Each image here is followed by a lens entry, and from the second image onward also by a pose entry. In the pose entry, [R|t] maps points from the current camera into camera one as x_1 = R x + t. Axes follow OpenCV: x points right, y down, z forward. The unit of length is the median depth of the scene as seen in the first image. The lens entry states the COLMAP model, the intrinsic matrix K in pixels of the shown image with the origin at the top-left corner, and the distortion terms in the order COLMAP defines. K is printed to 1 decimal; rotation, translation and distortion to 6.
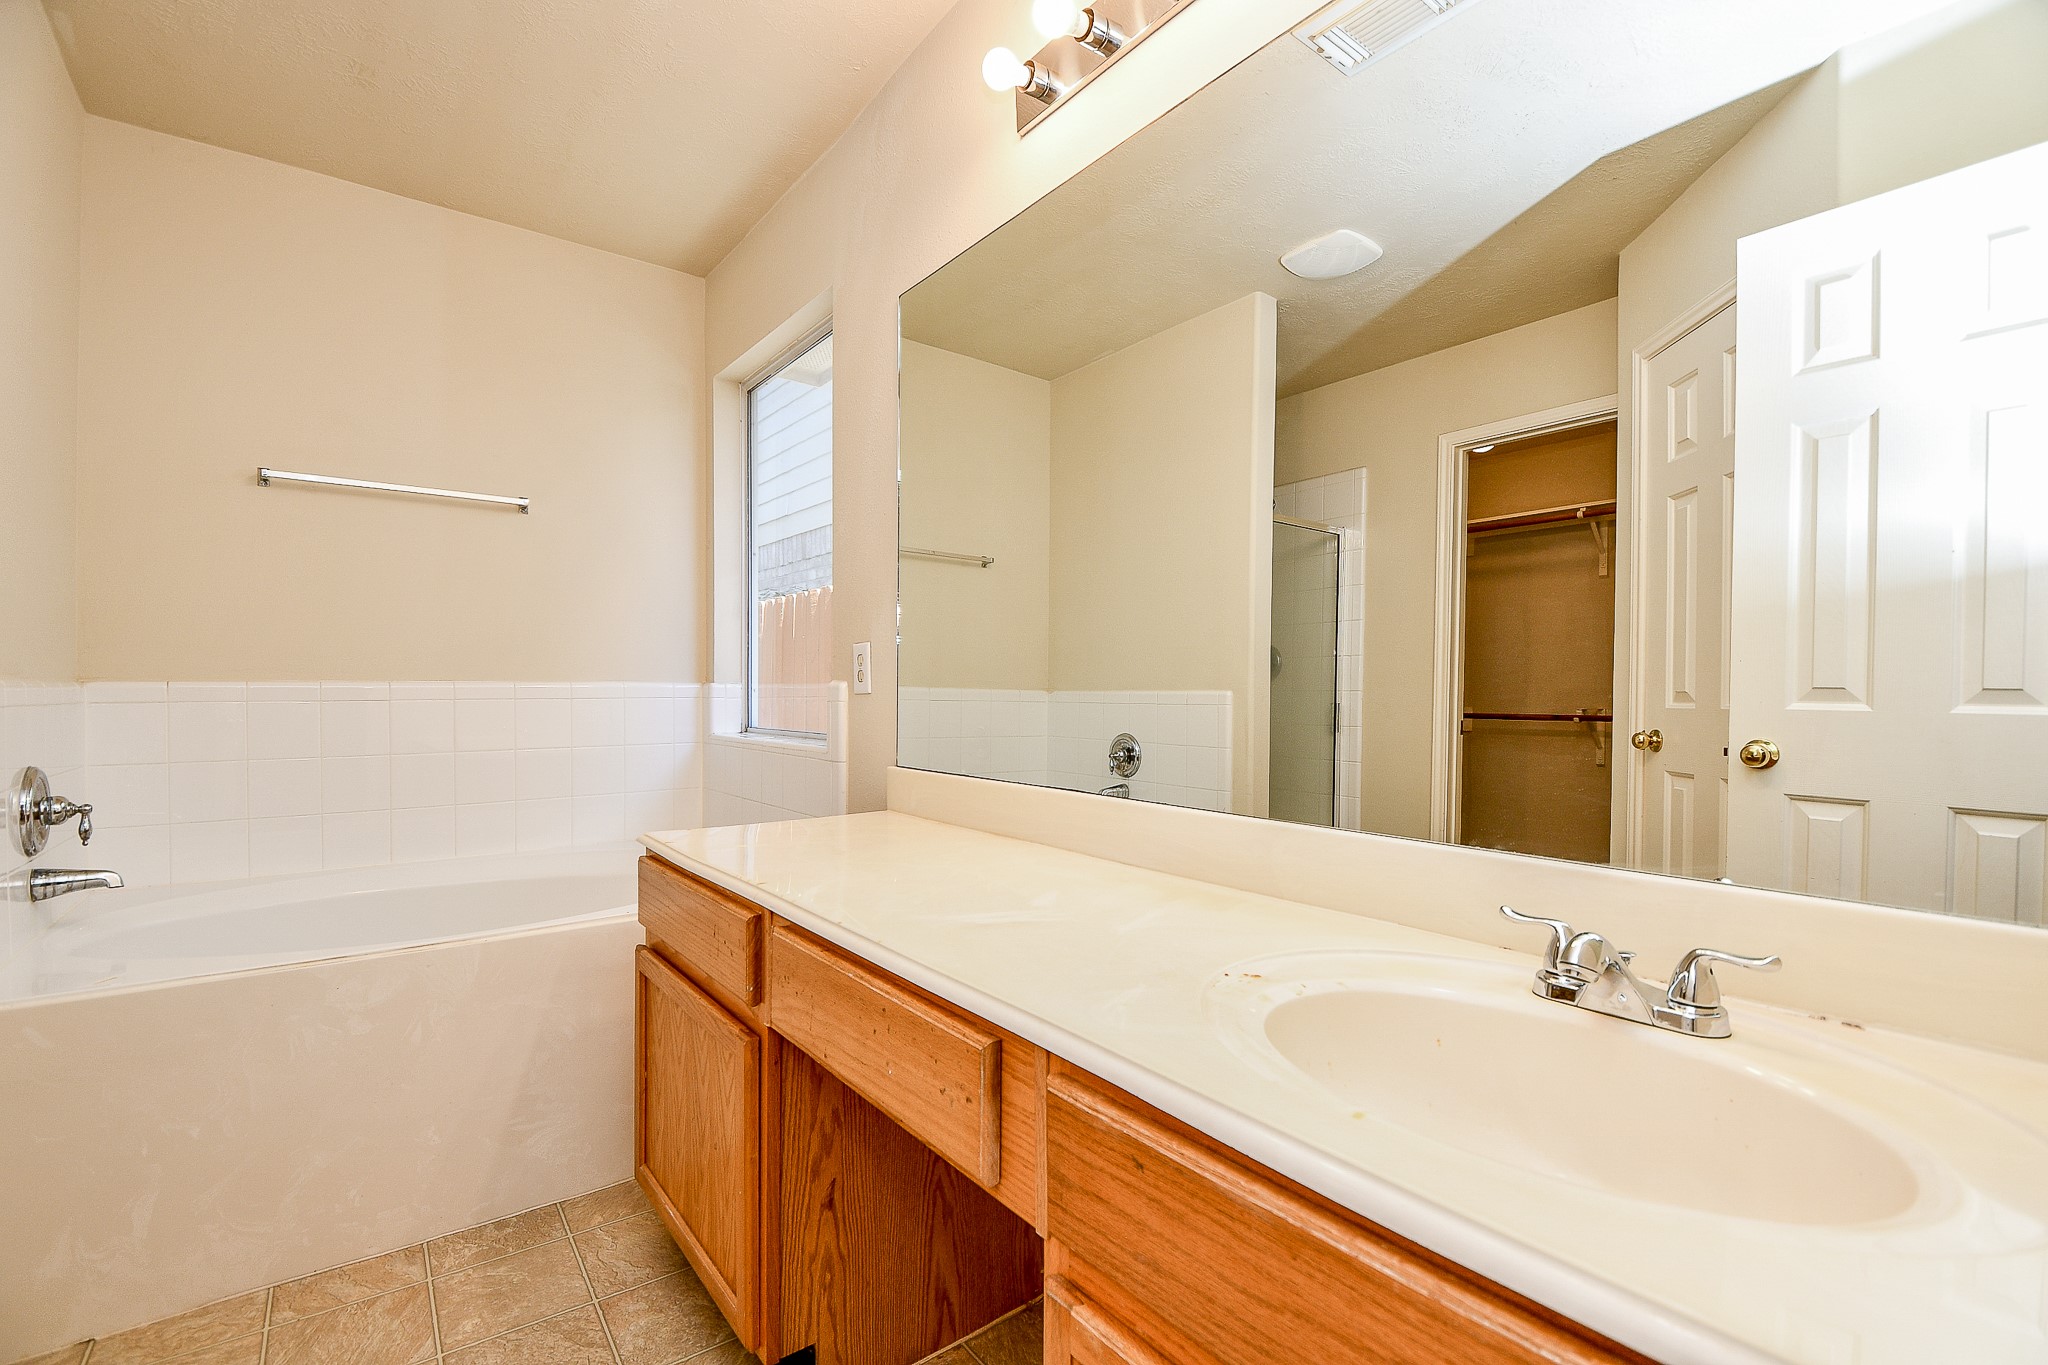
lens RADIAL K [[896.4, 0, 1027.2], [0, 896.4, 694.6], [0, 0, 1]] dist [0.032148, -0.024800]
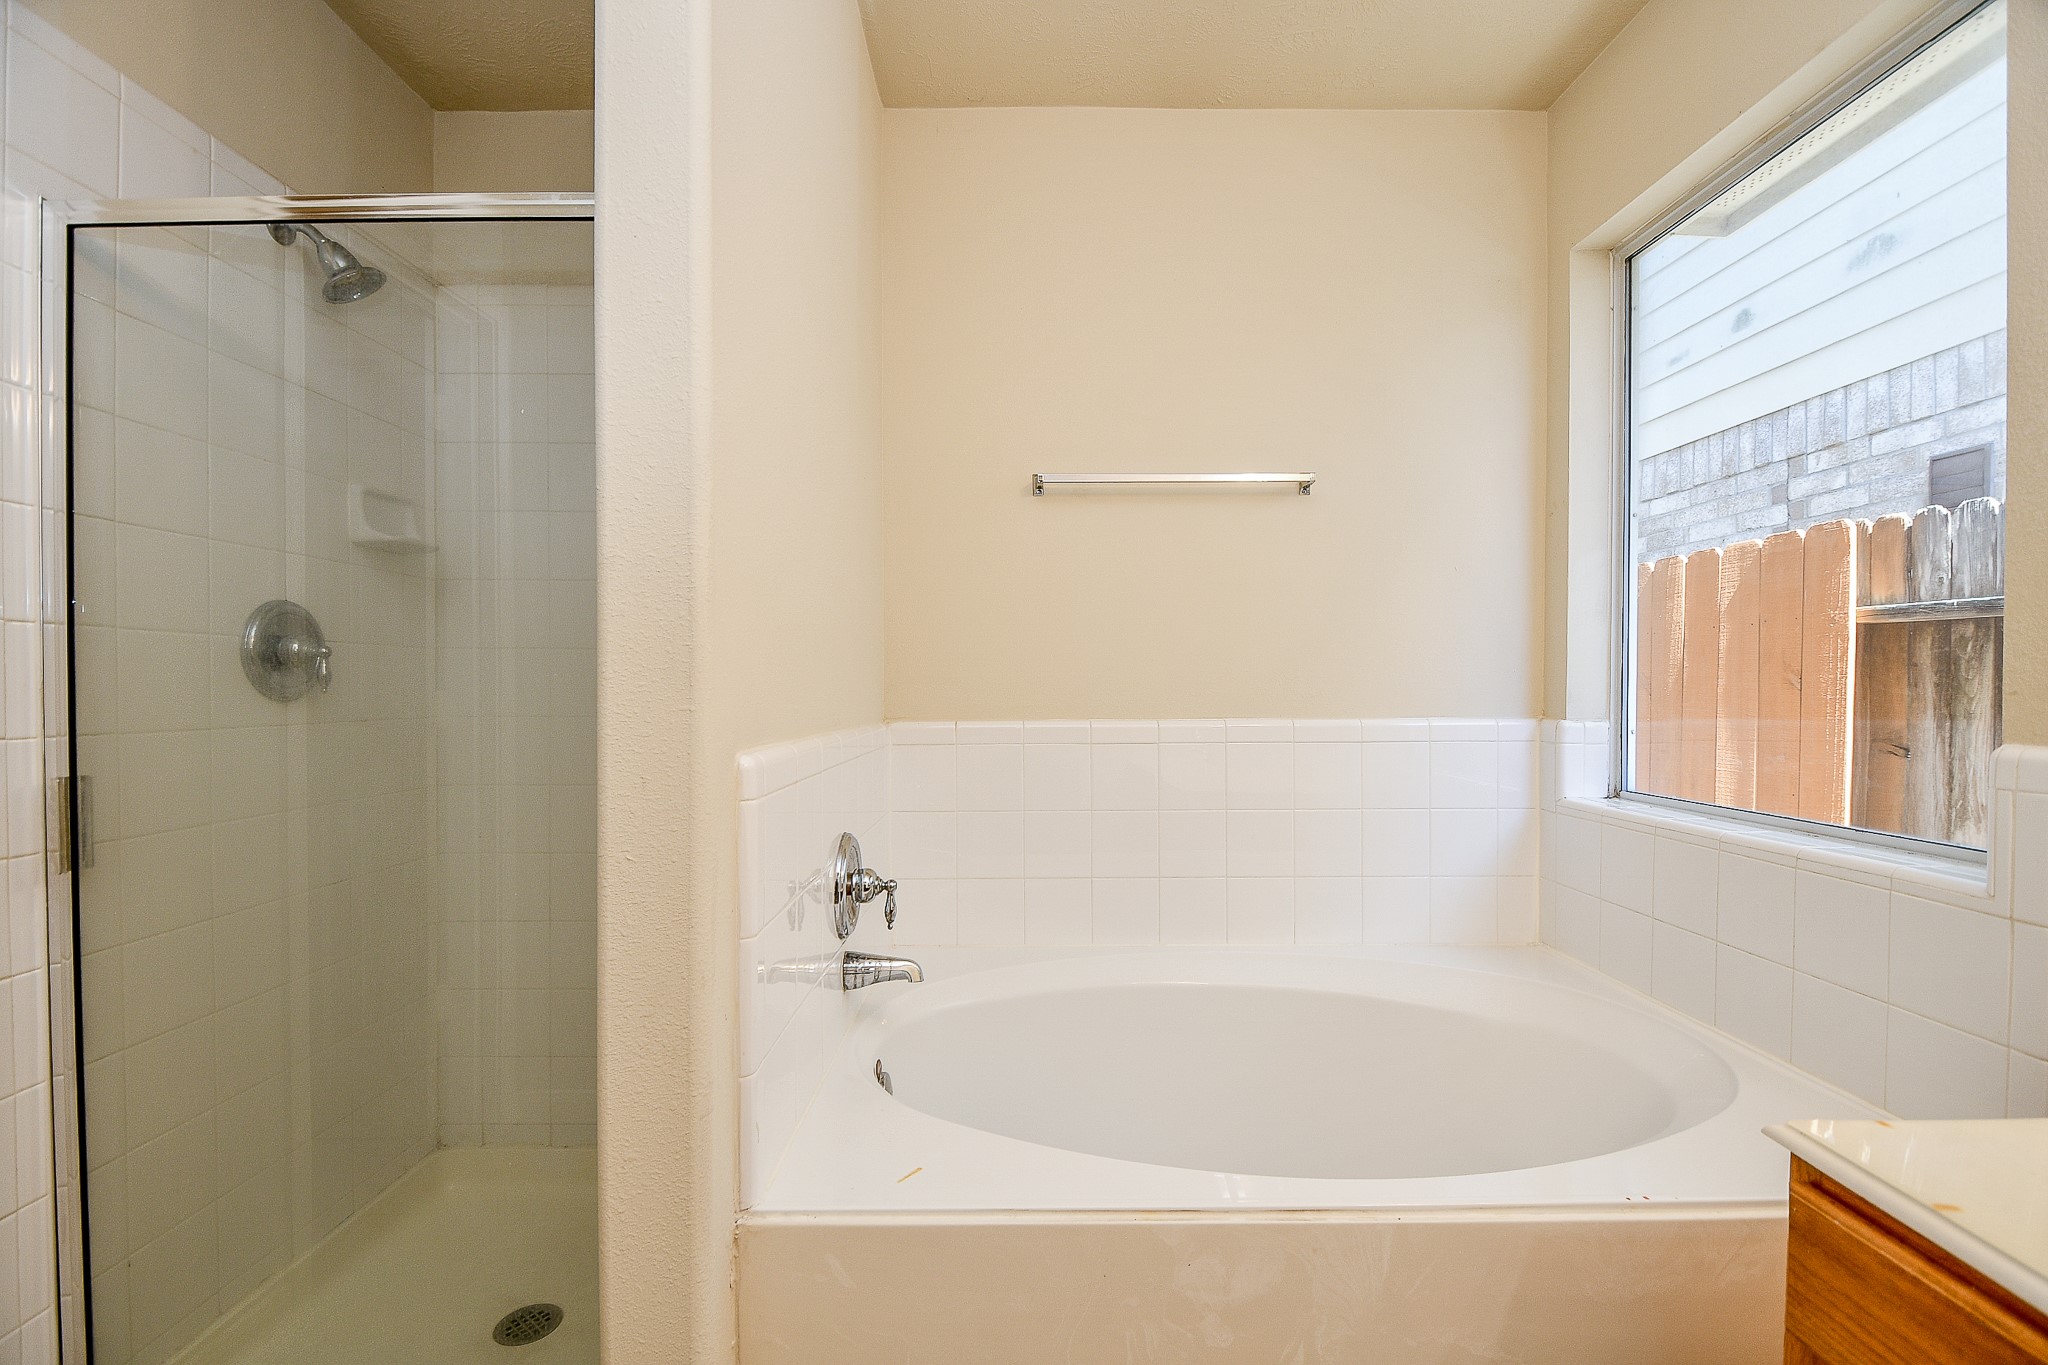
lens RADIAL K [[896.4, 0, 1027.2], [0, 896.4, 694.6], [0, 0, 1]] dist [0.032148, -0.024800]
pose [[0.793701, 0.001548, -0.608306, -0.378800], [-0.003897, 0.999989, -0.002540, -0.041490], [0.608295, 0.004387, 0.793699, 0.357426]]
